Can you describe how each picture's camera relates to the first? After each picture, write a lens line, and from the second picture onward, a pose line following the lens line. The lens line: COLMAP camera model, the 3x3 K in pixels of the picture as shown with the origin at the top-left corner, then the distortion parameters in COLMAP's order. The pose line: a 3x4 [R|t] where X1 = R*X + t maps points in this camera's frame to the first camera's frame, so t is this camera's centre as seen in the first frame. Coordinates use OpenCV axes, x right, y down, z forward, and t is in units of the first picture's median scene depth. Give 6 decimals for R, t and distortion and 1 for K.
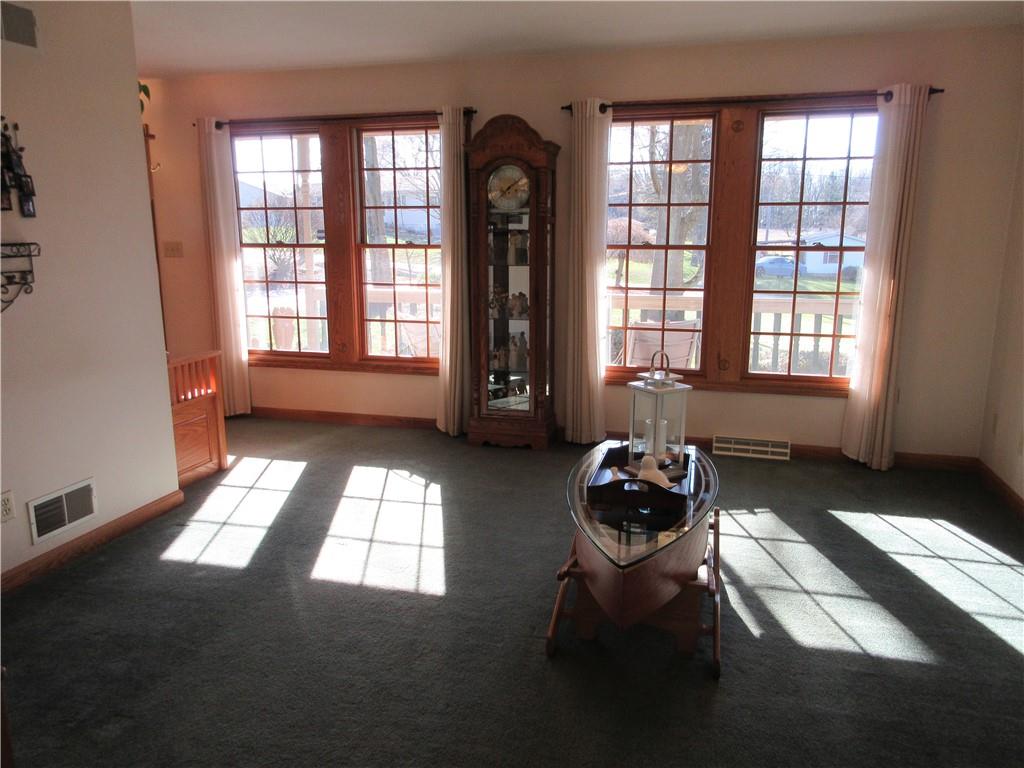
lens RADIAL K [[763.9, 0, 508.3], [0, 763.9, 382.6], [0, 0, 1]] dist [0.006839, 0.006092]
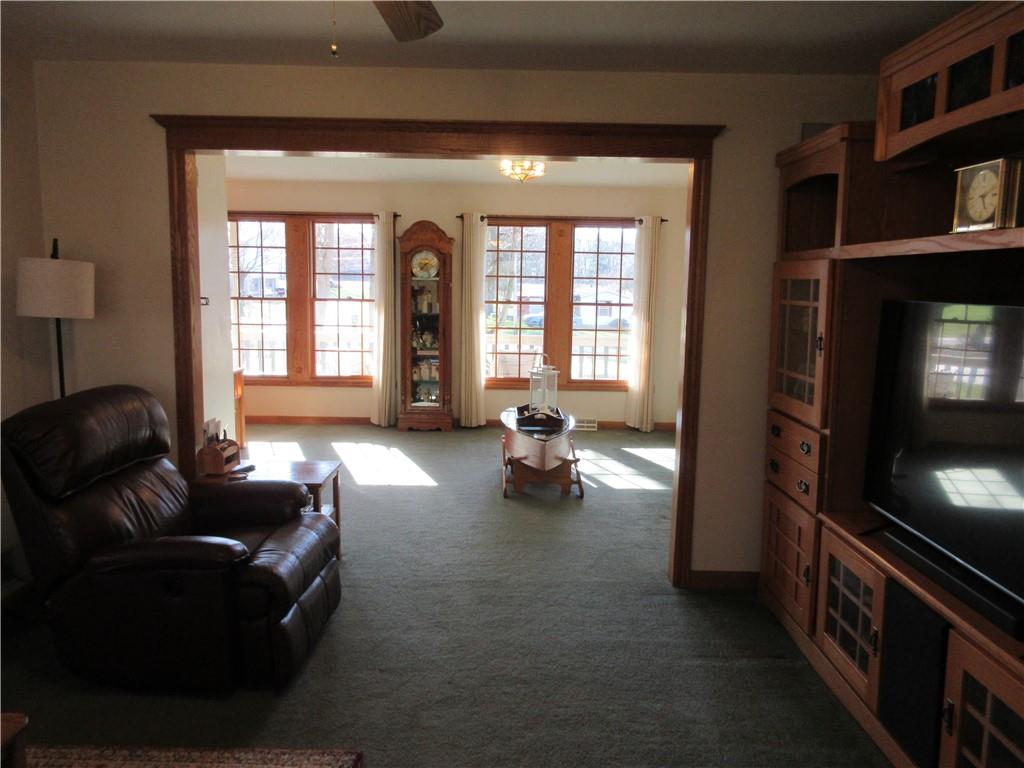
lens RADIAL K [[763.9, 0, 511.5], [0, 763.9, 385.6], [0, 0, 1]] dist [0.006839, 0.006092]
pose [[0.961957, -0.019978, 0.272470, -0.256041], [0.036768, 0.997717, -0.056653, 0.089113], [-0.270716, 0.064516, 0.960495, -0.540011]]
